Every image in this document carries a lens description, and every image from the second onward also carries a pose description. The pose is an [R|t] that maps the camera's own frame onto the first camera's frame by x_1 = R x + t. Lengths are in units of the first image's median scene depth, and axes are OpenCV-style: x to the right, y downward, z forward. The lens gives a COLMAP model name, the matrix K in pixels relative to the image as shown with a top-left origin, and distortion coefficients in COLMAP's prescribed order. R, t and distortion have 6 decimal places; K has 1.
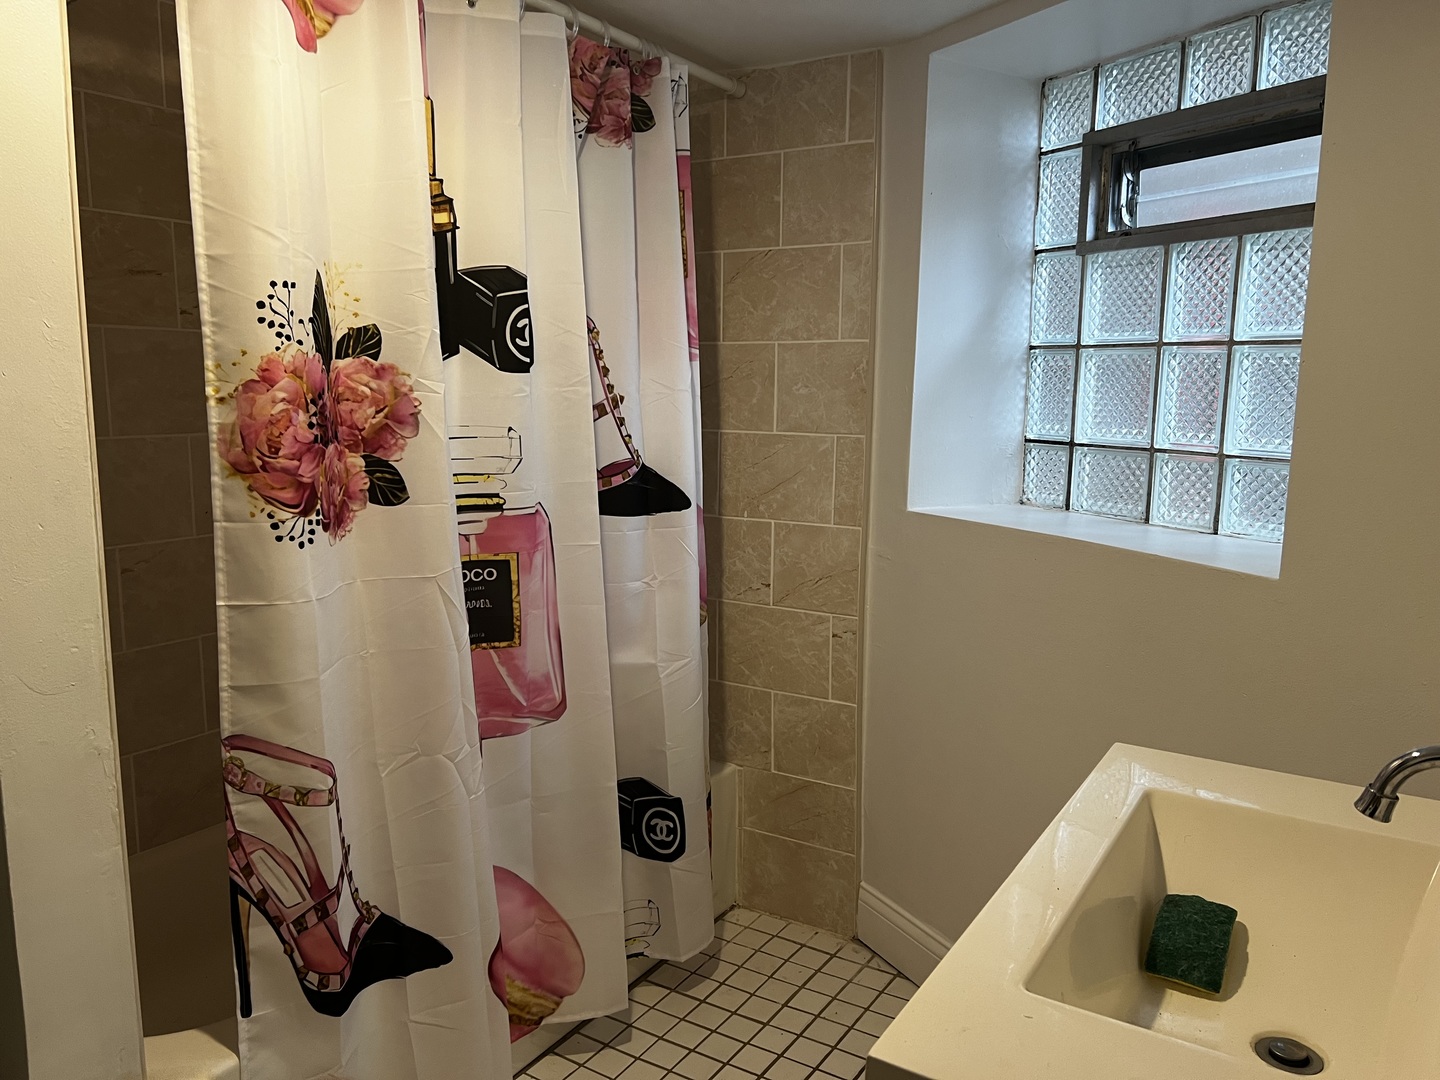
lens RADIAL K [[1084.8, 0, 716.3], [0, 1084.8, 542.0], [0, 0, 1]] dist [0.062090, -0.043911]
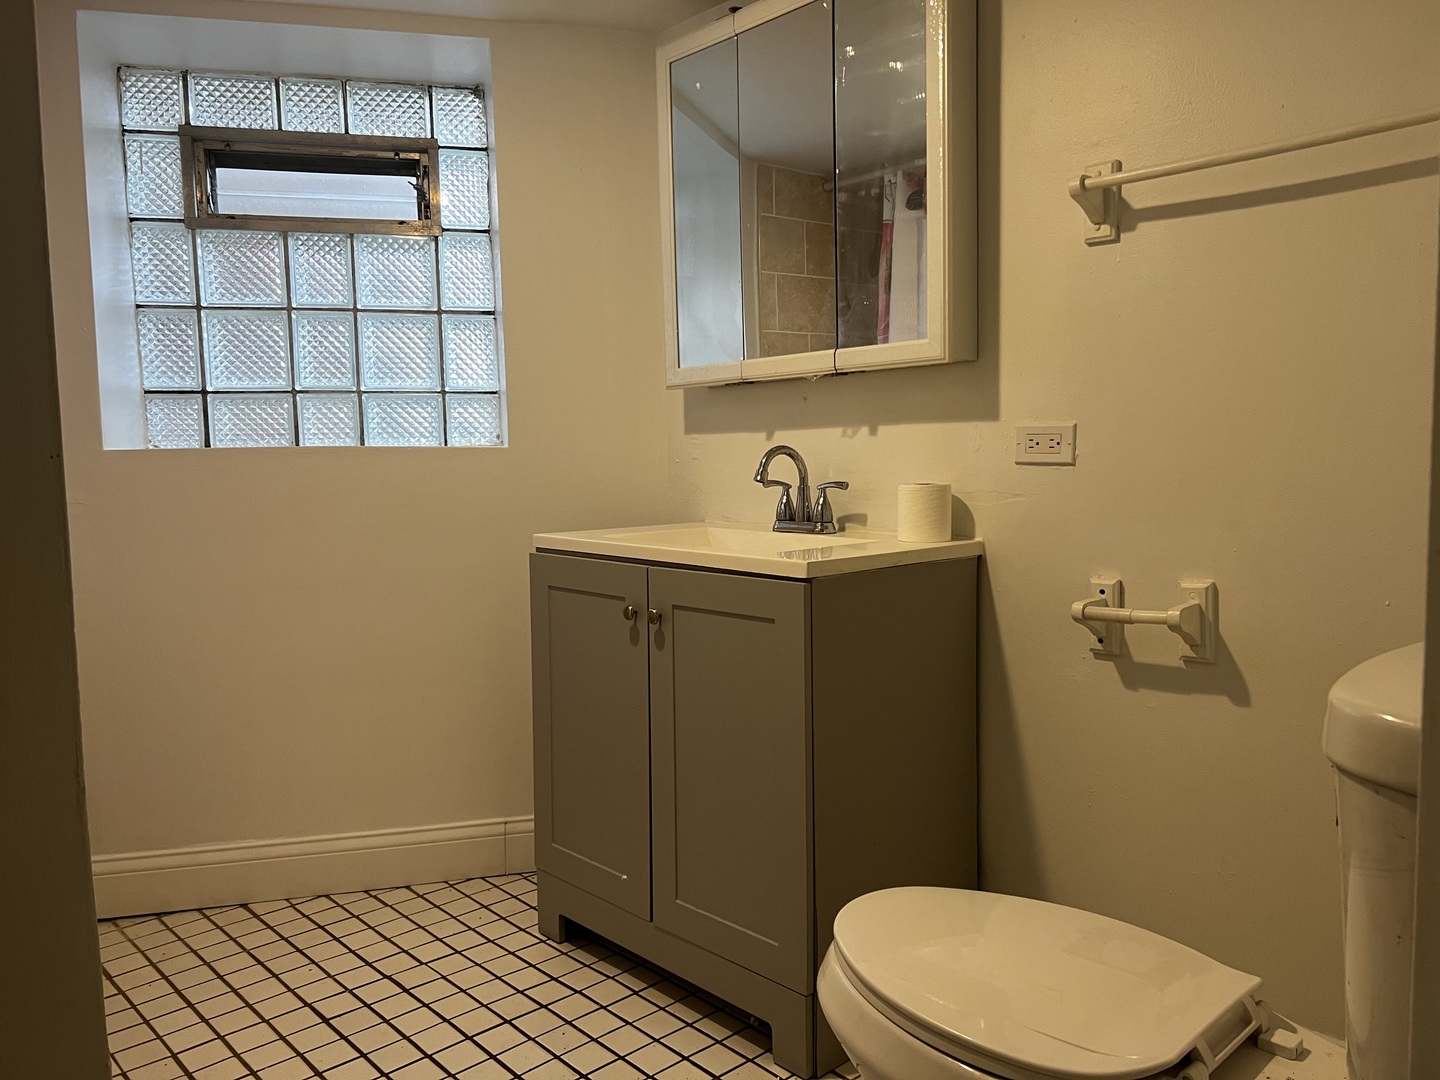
lens RADIAL K [[1084.8, 0, 715.9], [0, 1084.8, 537.9], [0, 0, 1]] dist [0.062090, -0.043911]
pose [[0.241716, -0.097396, 0.965447, -0.698317], [0.178574, 0.982421, 0.054399, 0.097503], [-0.953774, 0.159255, 0.254860, 0.224211]]
